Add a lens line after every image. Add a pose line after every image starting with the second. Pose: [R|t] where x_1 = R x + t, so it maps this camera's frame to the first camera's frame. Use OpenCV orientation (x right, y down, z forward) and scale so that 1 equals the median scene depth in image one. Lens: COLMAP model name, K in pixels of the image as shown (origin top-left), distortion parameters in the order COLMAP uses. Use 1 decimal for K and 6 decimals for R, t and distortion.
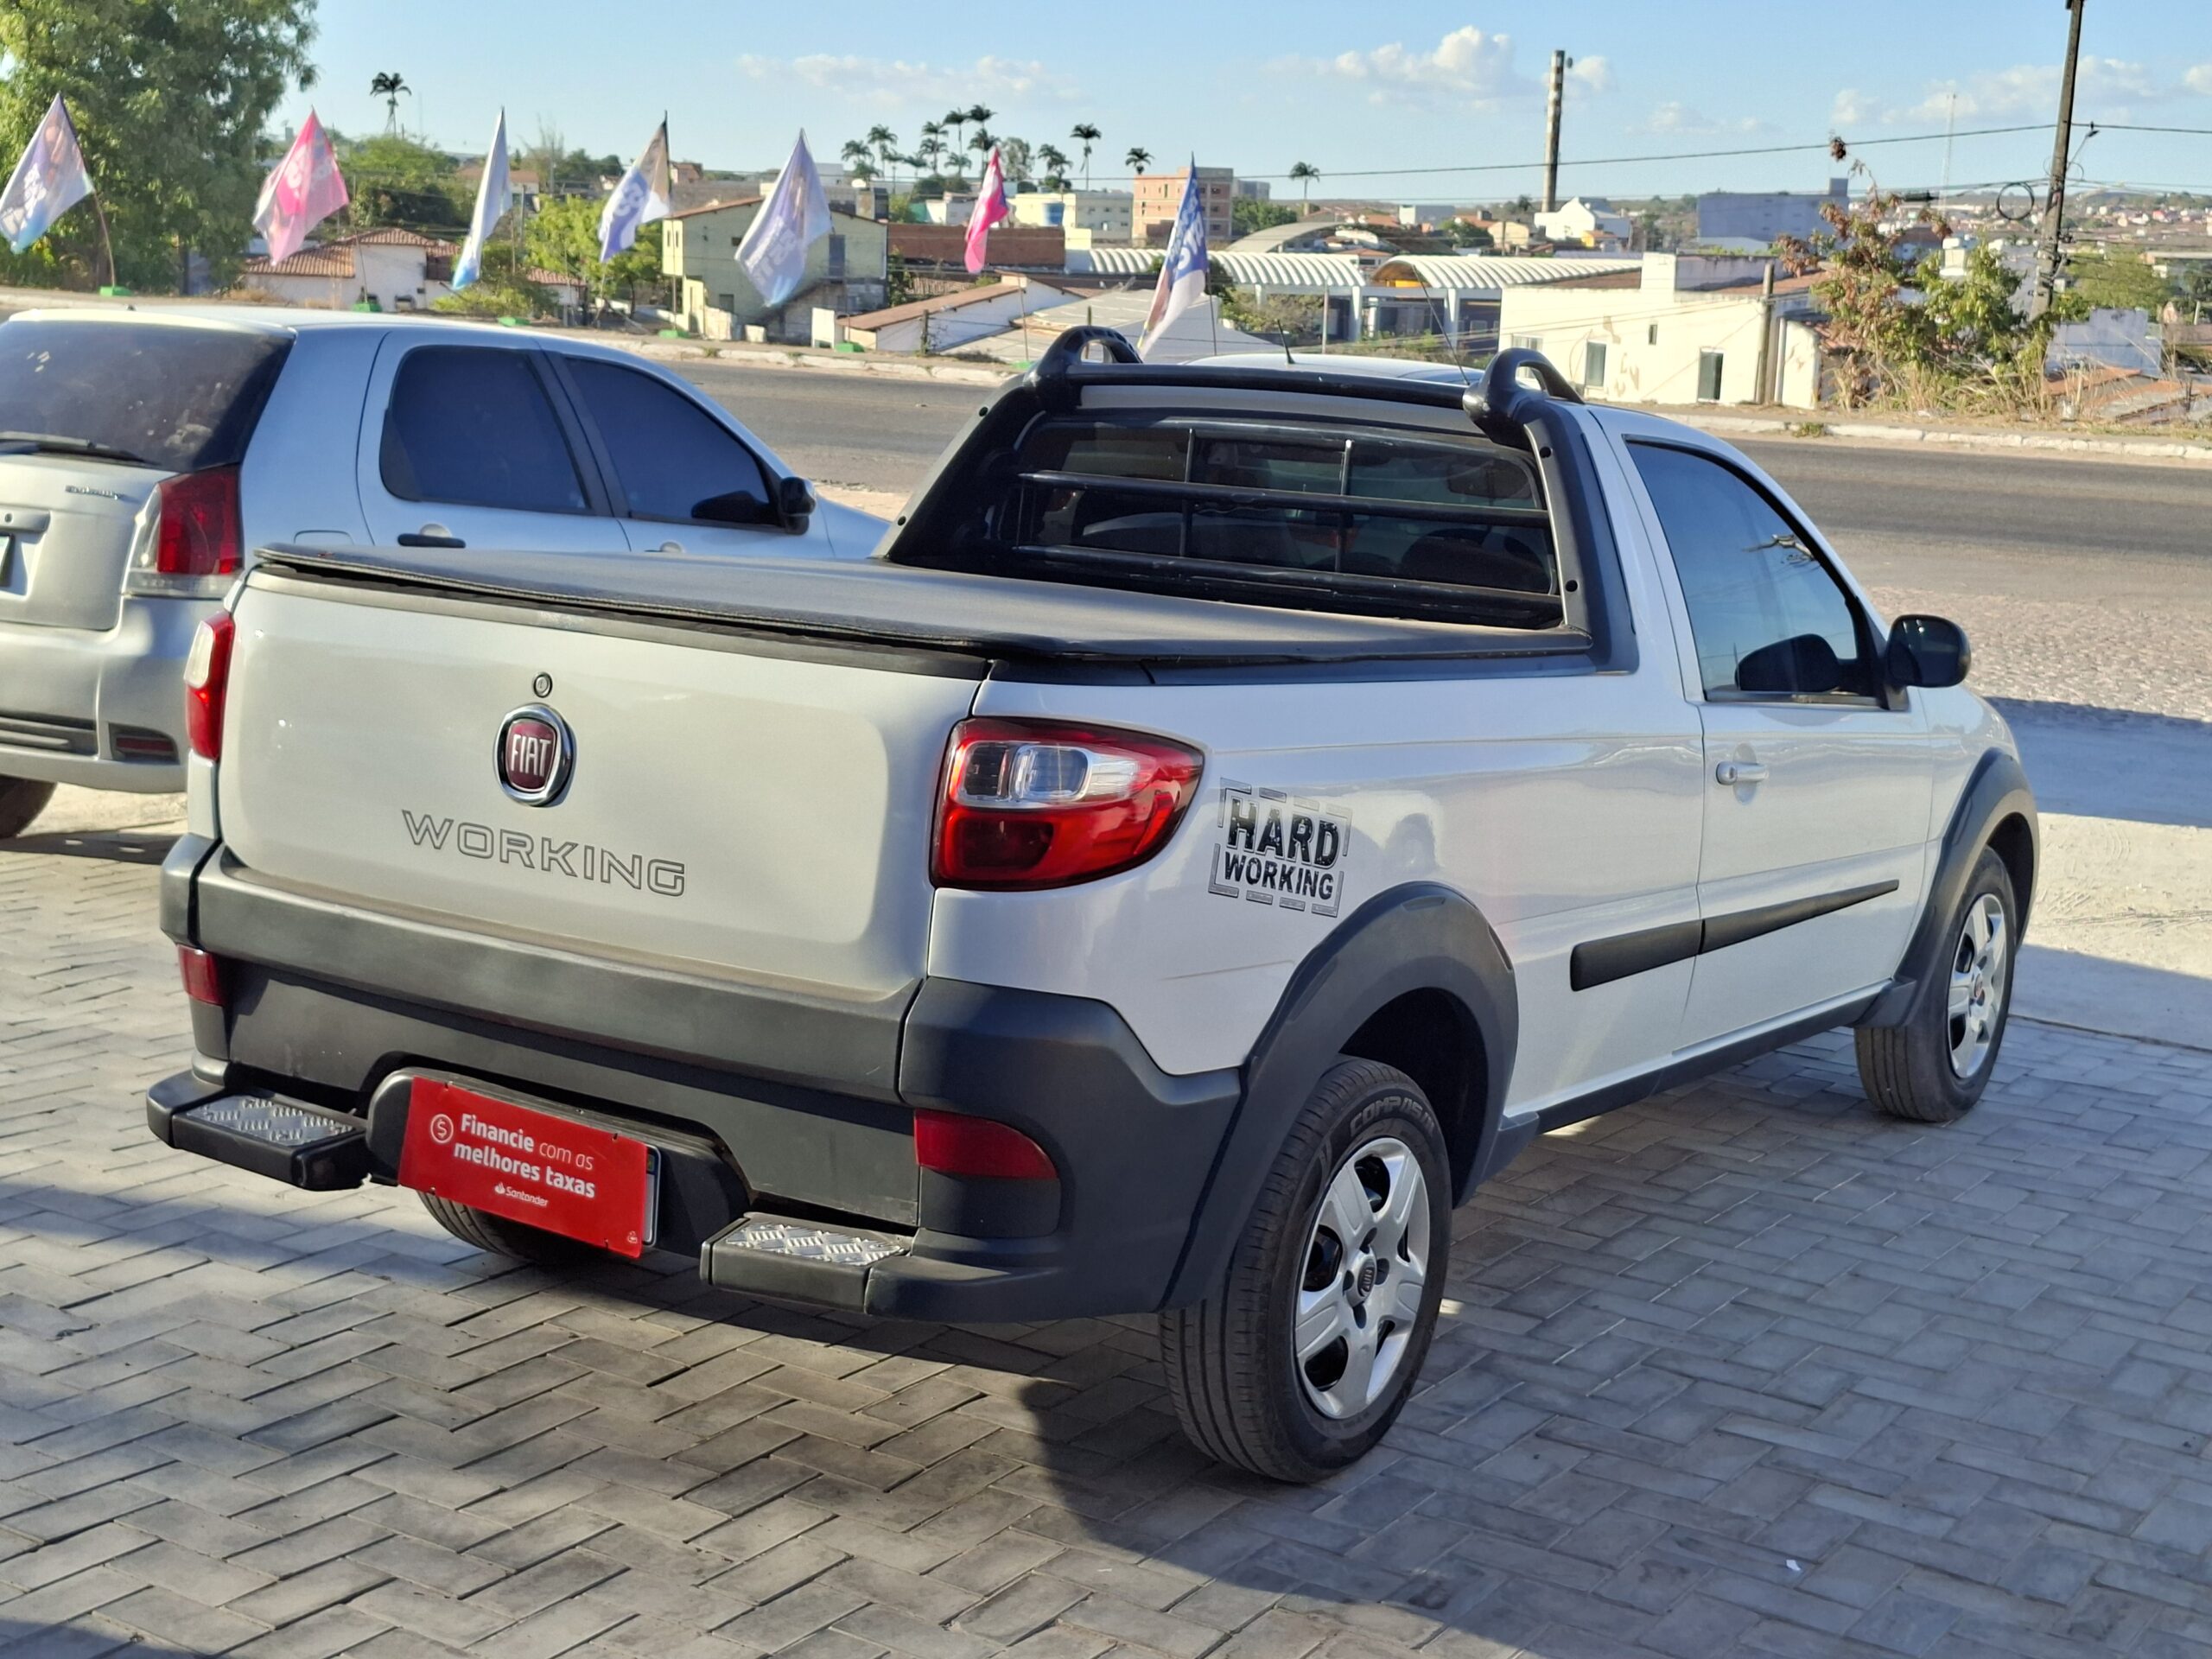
lens RADIAL K [[3052.4, 0, 1149.2], [0, 3052.4, 833.6], [0, 0, 1]] dist [0.104292, 0.000000]
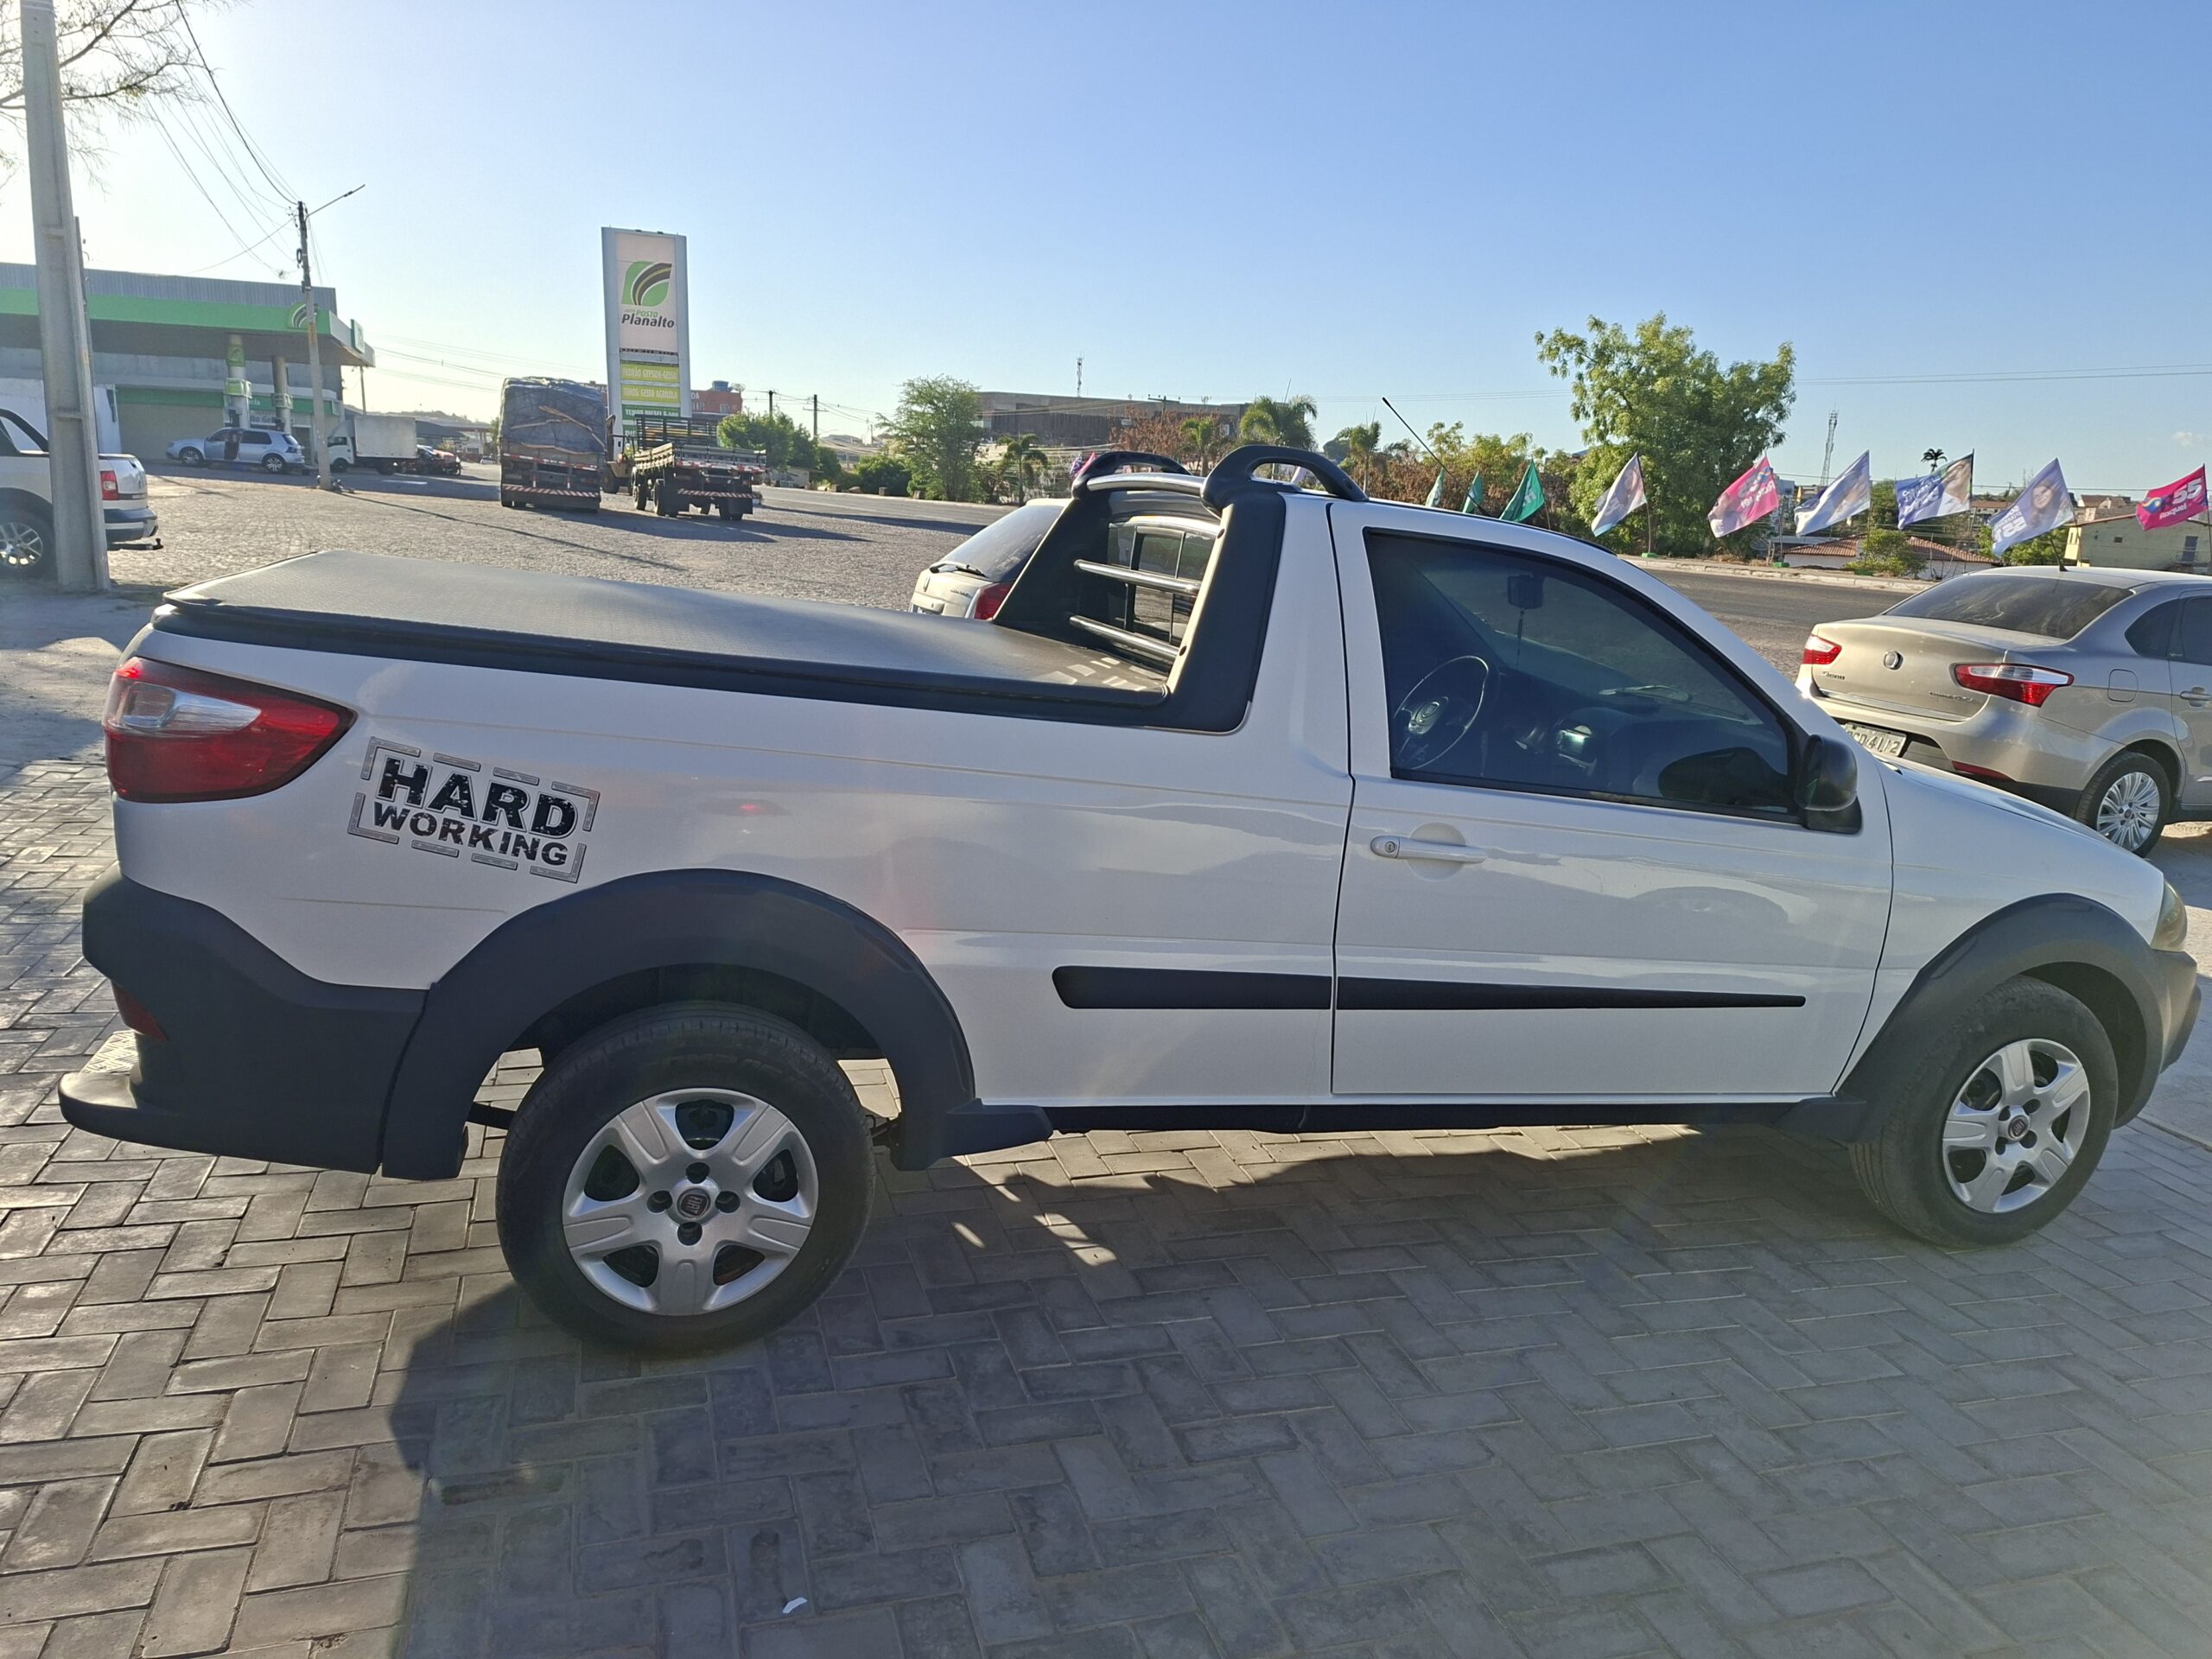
lens RADIAL K [[1564.3, 0, 1106.3], [0, 1564.3, 810.4], [0, 0, 1]] dist [0.044368, -0.039138]
pose [[0.763765, 0.127269, -0.632823, 0.483637], [-0.138451, 0.989853, 0.031974, -0.038025], [0.630471, 0.063195, 0.773636, 0.551564]]
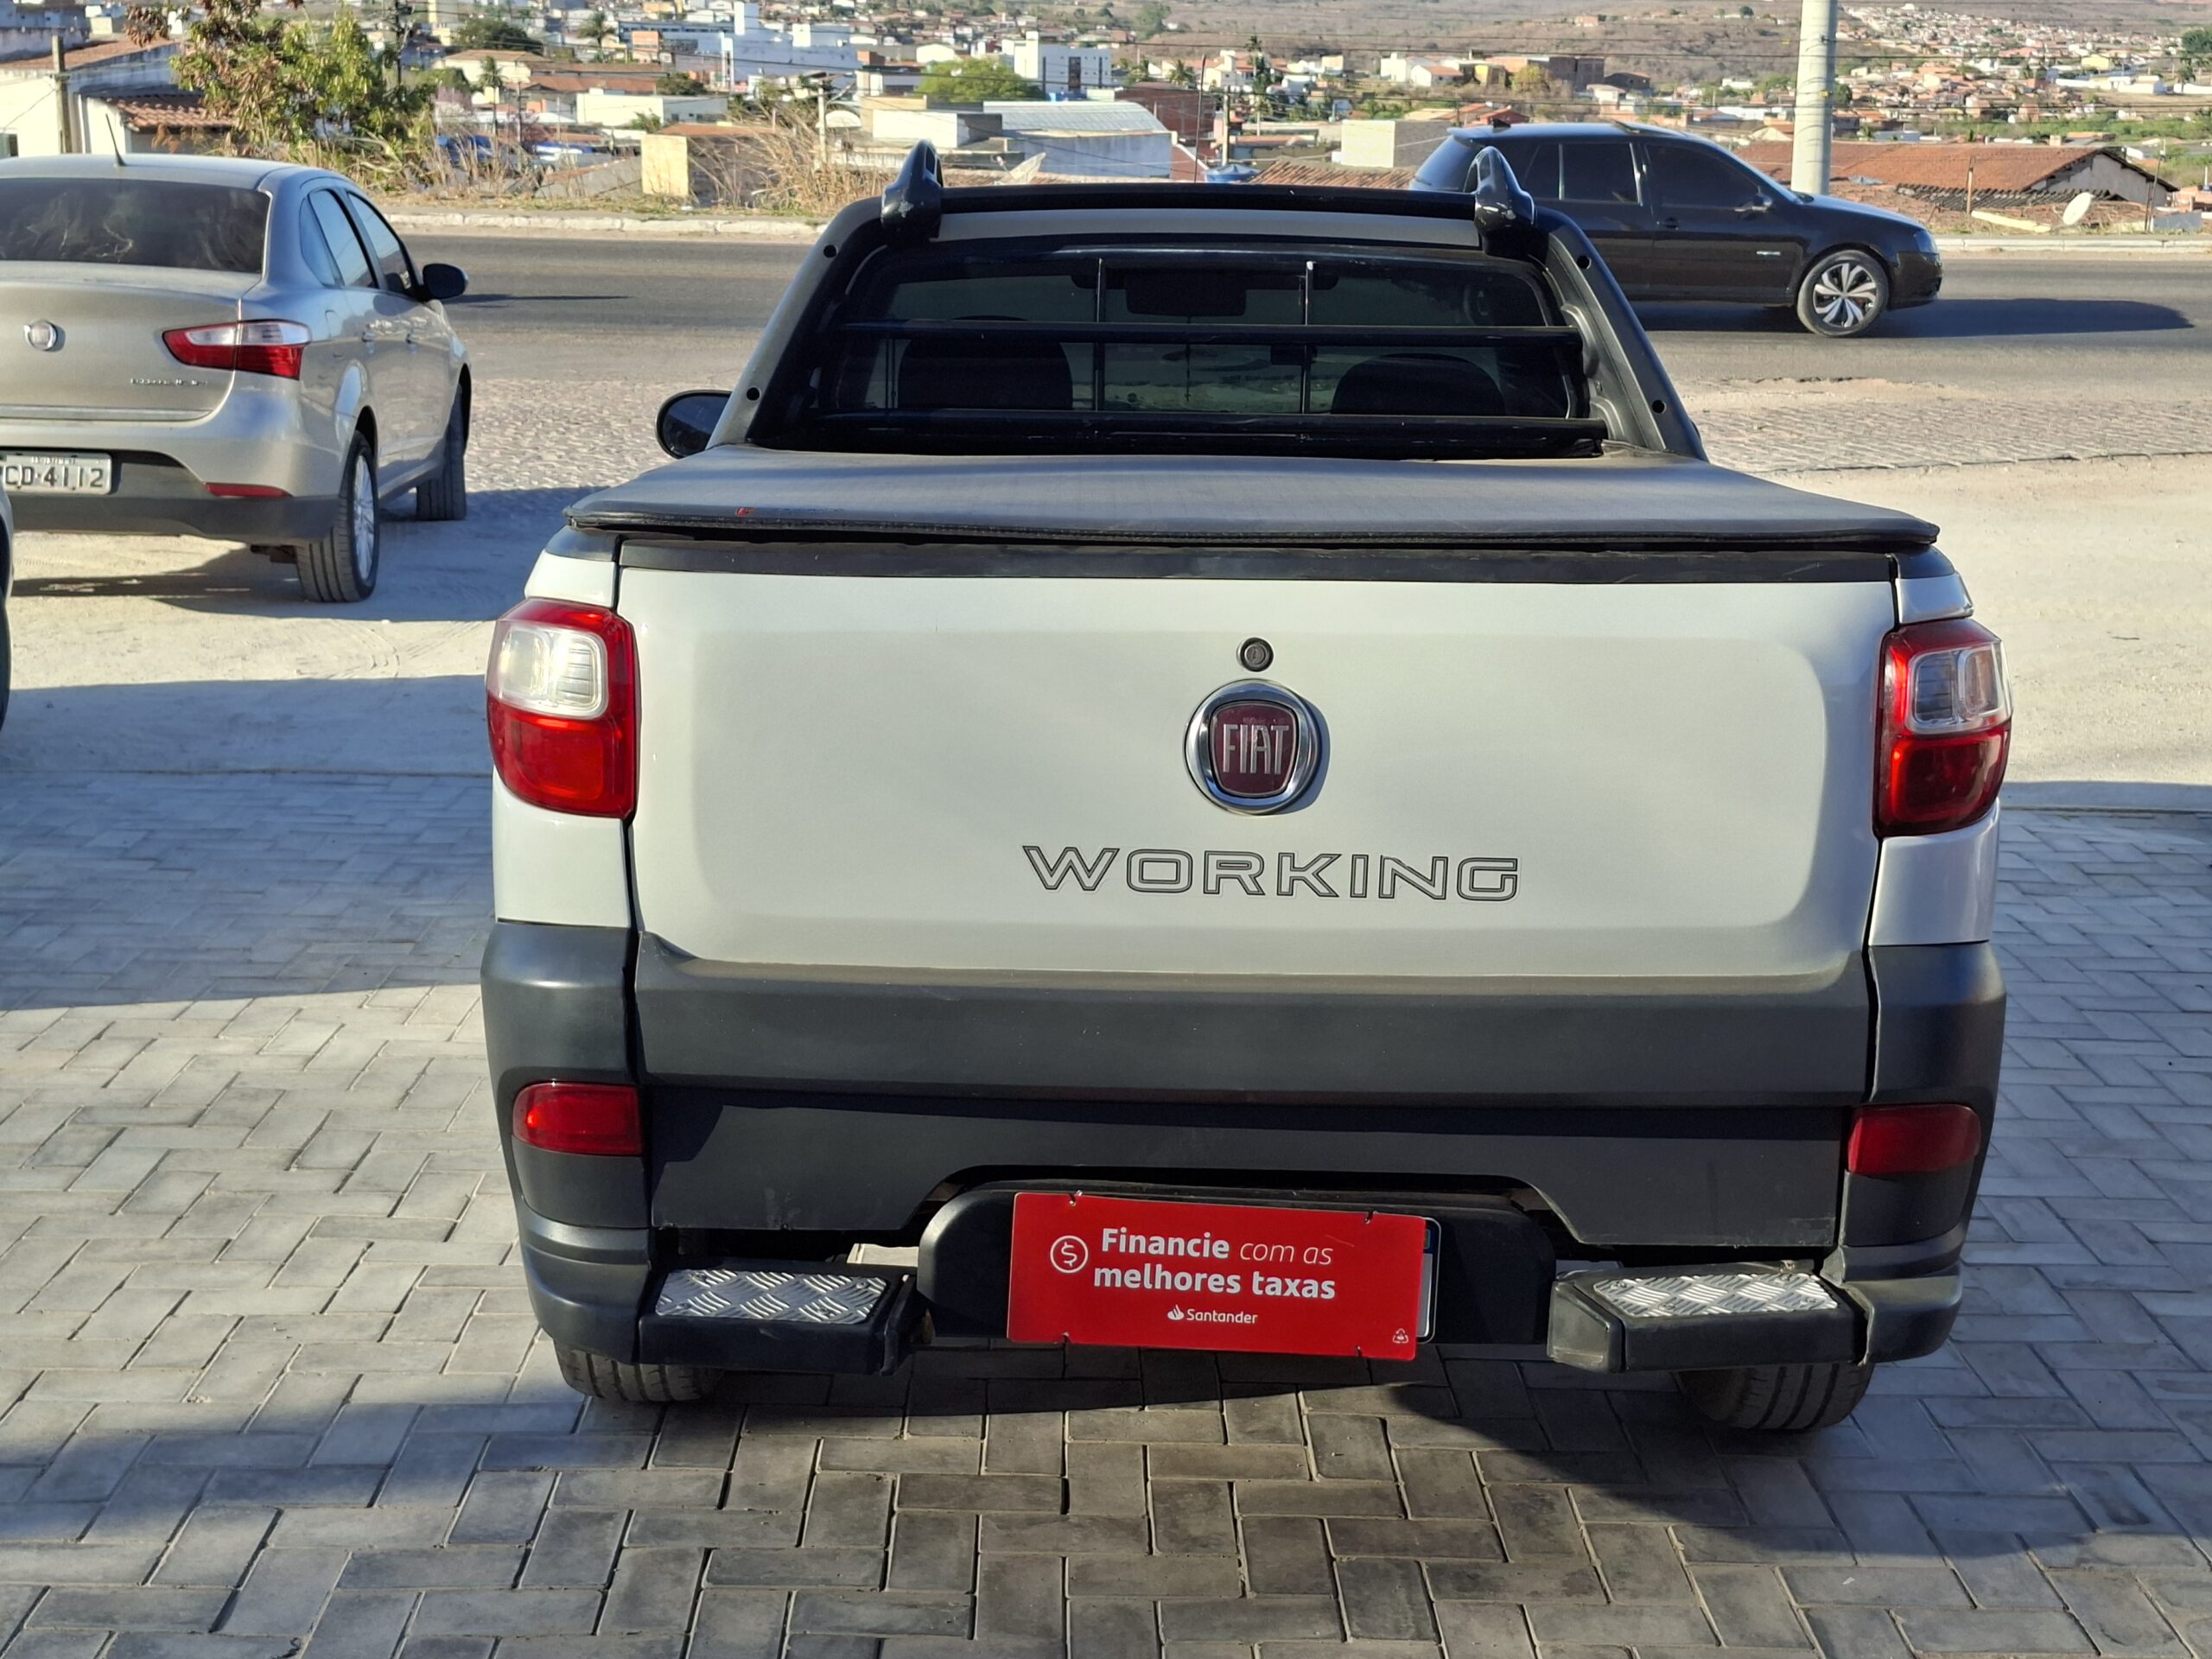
lens RADIAL K [[3052.4, 0, 1098.1], [0, 3052.4, 833.6], [0, 0, 1]] dist [0.104292, 0.000000]
pose [[0.850347, -0.154016, 0.503179, -0.489124], [0.118265, 0.987682, 0.102455, -0.068620], [-0.512761, -0.027613, 0.858087, 0.294789]]
